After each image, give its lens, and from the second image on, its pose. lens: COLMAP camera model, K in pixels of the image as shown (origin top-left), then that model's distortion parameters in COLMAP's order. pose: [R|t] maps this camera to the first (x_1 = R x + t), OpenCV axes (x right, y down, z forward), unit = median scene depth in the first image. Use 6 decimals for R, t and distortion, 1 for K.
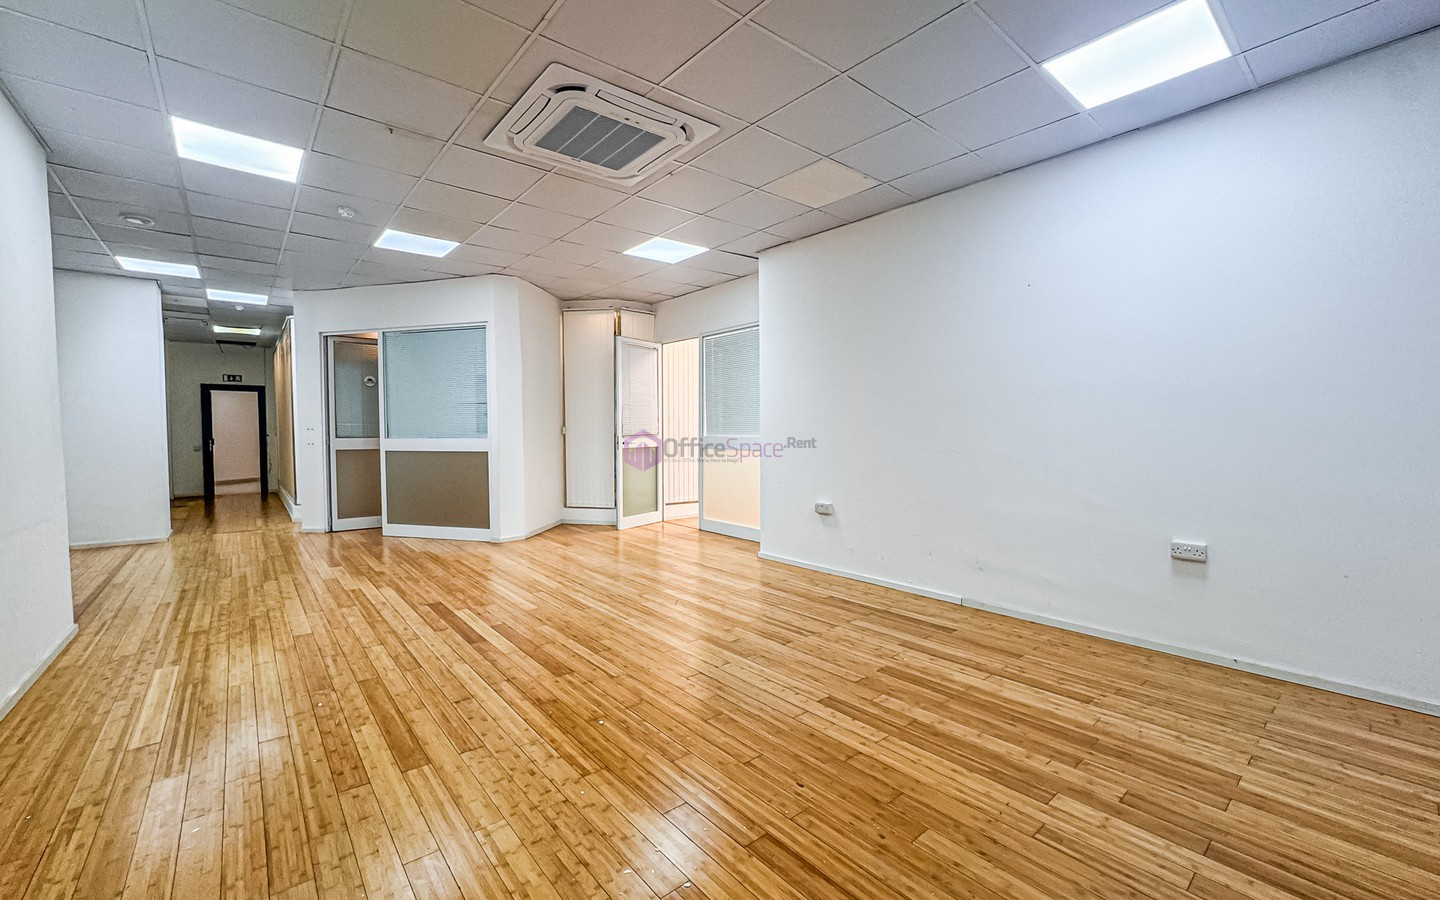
lens RADIAL K [[587.9, 0, 720.5], [0, 587.9, 450.2], [0, 0, 1]] dist [-0.029470, 0.012859]
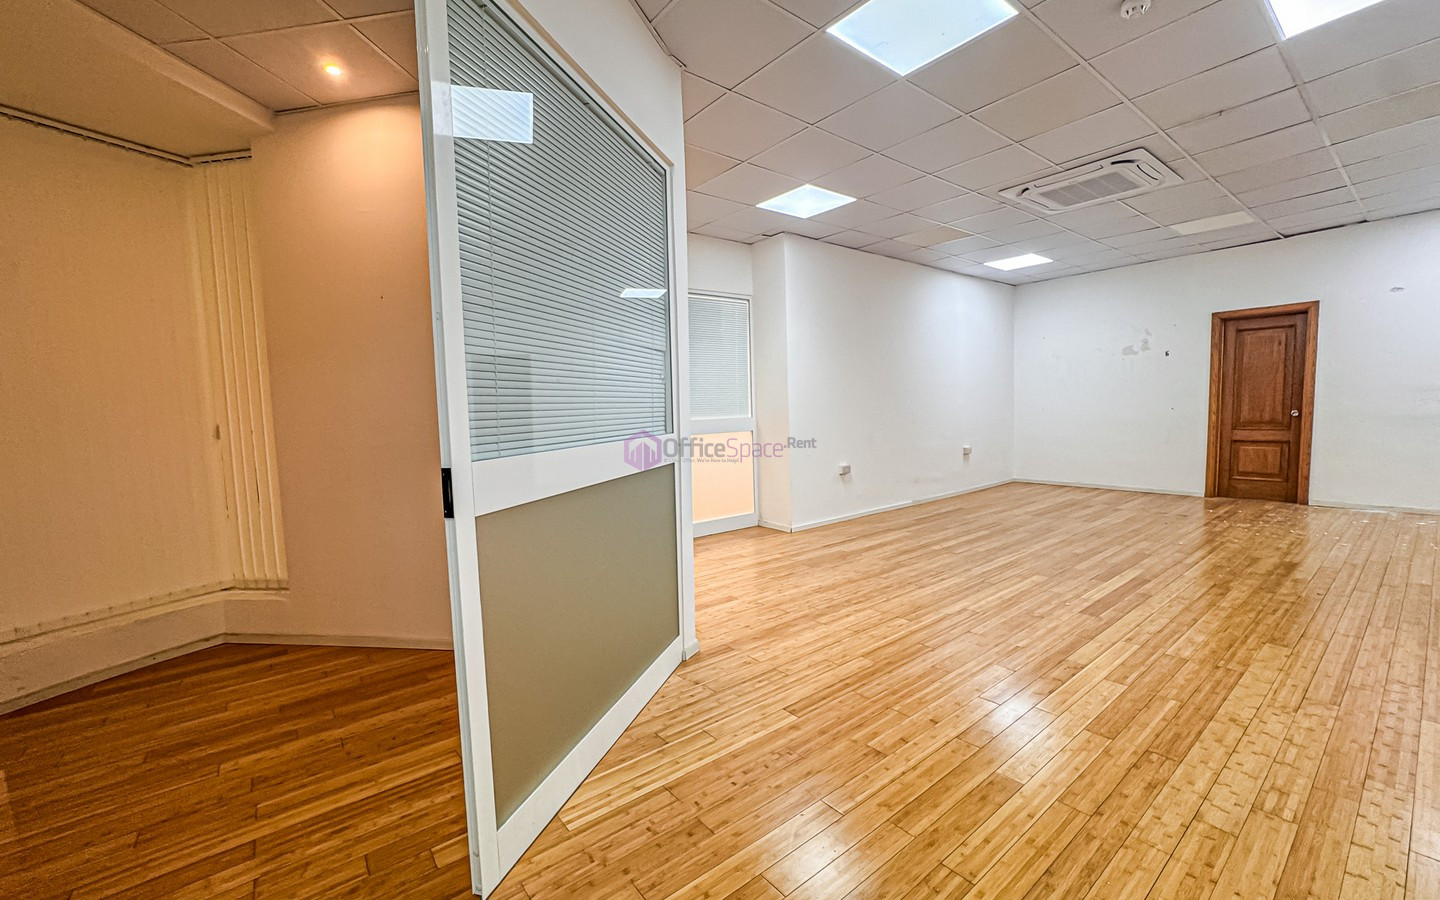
lens RADIAL K [[587.9, 0, 720.3], [0, 587.9, 455.3], [0, 0, 1]] dist [-0.029470, 0.012859]
pose [[0.021791, -0.077088, 0.996786, -1.113838], [0.071604, 0.994583, 0.075352, -0.046146], [-0.997195, 0.069732, 0.027193, 1.272091]]
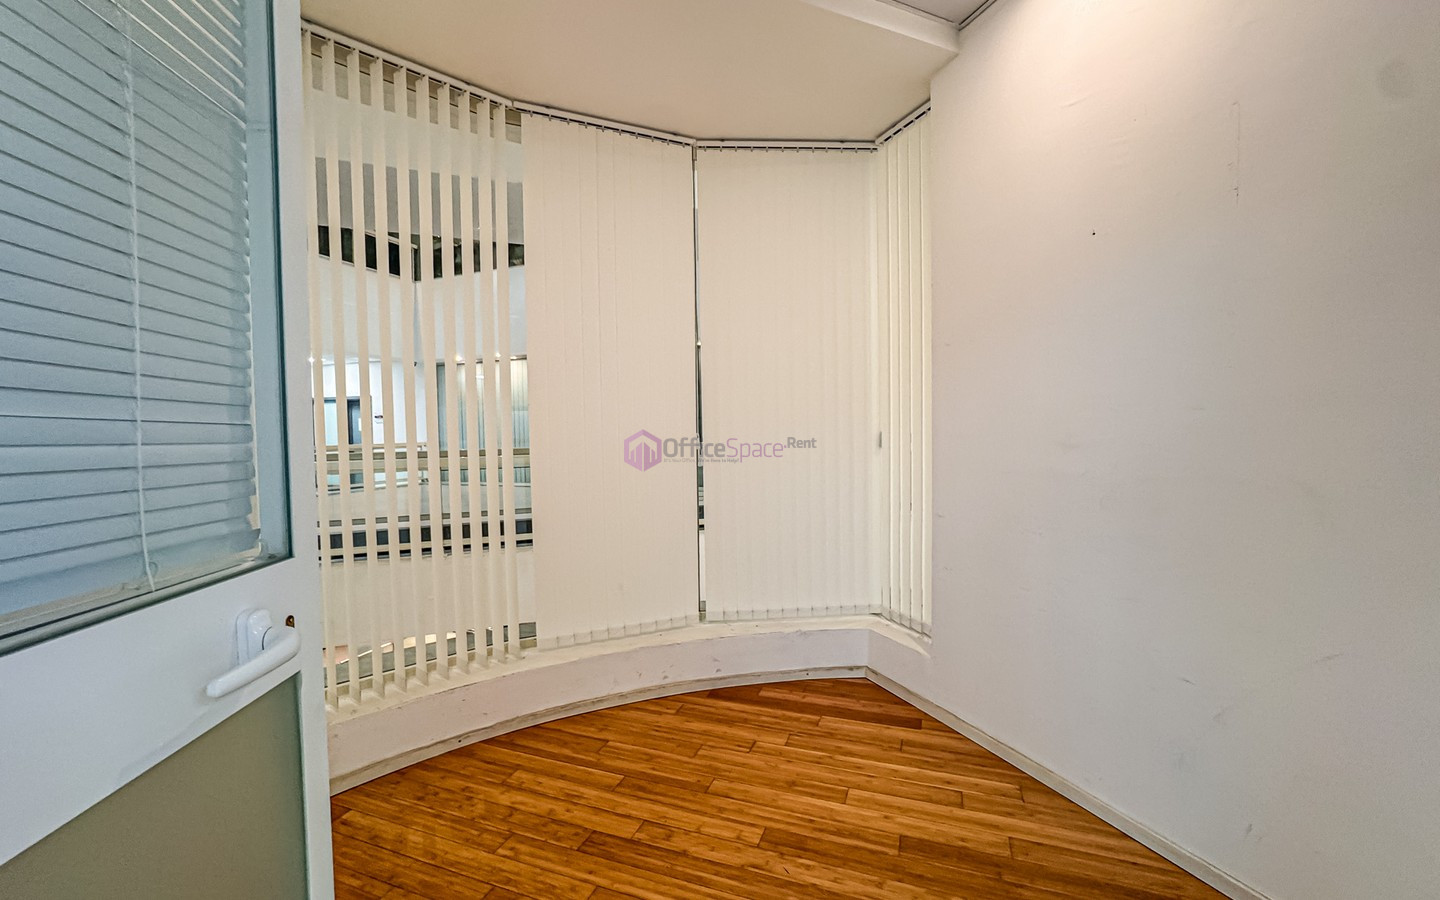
lens RADIAL K [[587.9, 0, 722.9], [0, 587.9, 449.6], [0, 0, 1]] dist [-0.029470, 0.012859]
pose [[0.861836, -0.029865, 0.506306, -0.893730], [0.034169, 0.999416, 0.000788, -0.061176], [-0.506034, 0.016620, 0.862353, 1.434193]]
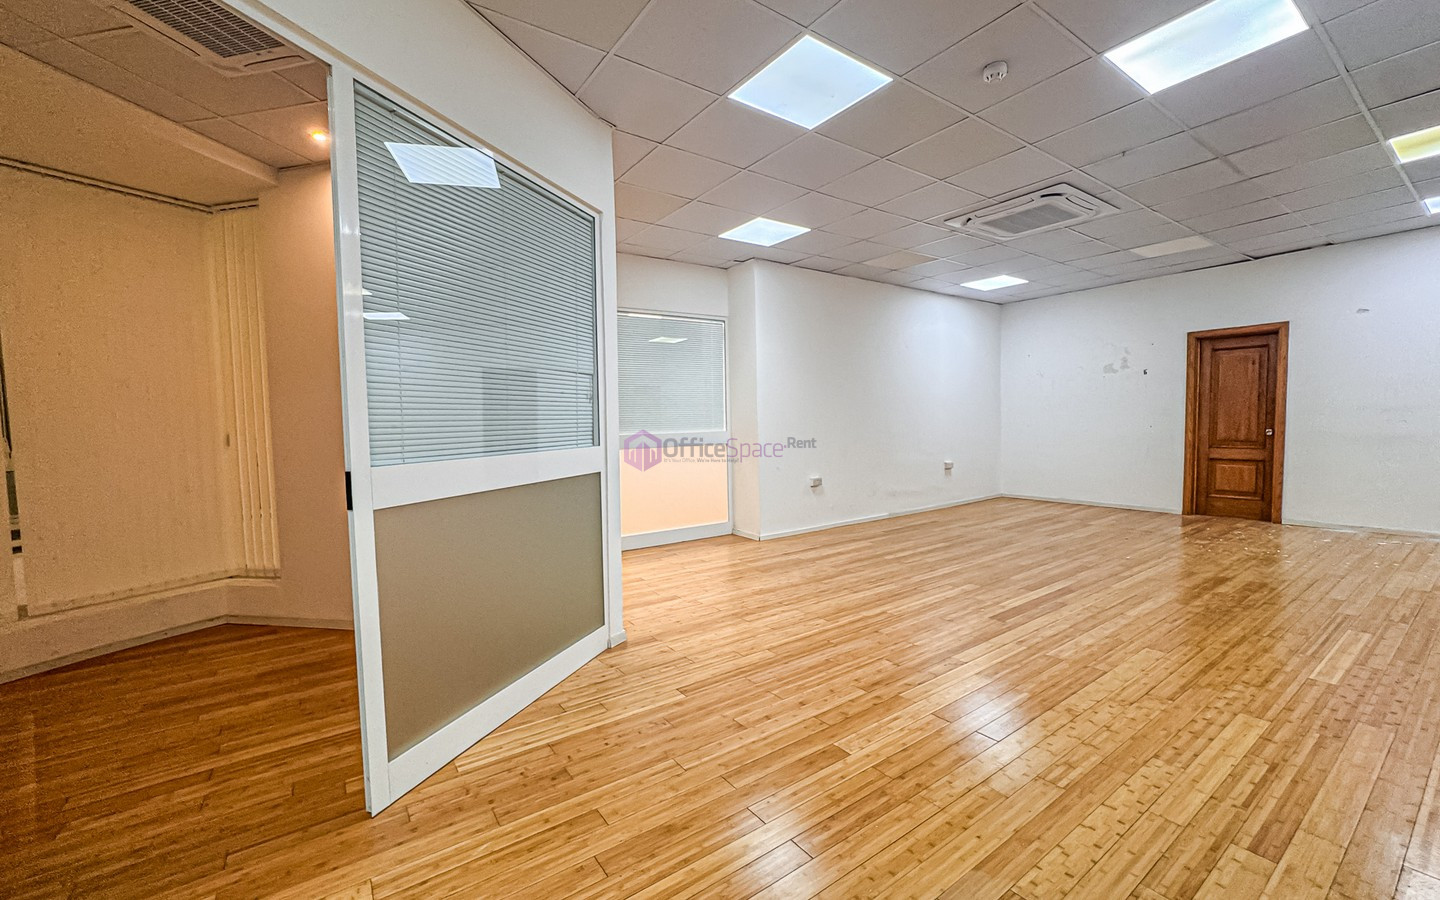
lens RADIAL K [[587.9, 0, 720.3], [0, 587.9, 455.4], [0, 0, 1]] dist [-0.029470, 0.012859]
pose [[0.076272, -0.055852, 0.995522, -1.182825], [0.062605, 0.996728, 0.051123, -0.041935], [-0.995120, 0.058425, 0.079519, 1.144575]]
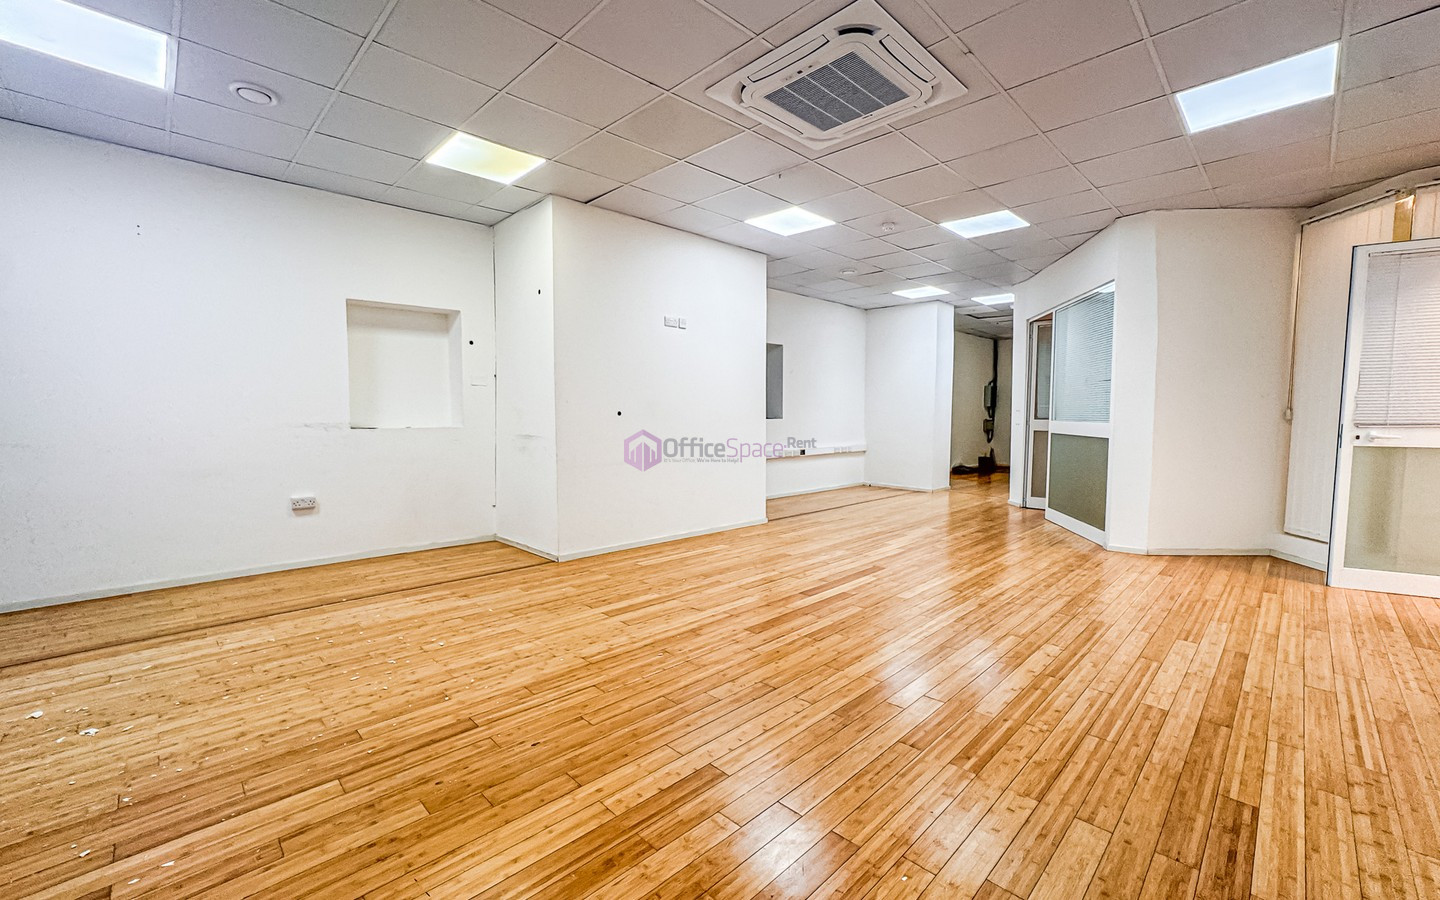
lens RADIAL K [[587.9, 0, 719.1], [0, 587.9, 448.2], [0, 0, 1]] dist [-0.029470, 0.012859]
pose [[0.087773, 0.065658, -0.993974, 0.493258], [-0.041177, 0.997212, 0.062236, -0.016142], [0.995289, 0.035466, 0.090232, 0.509835]]
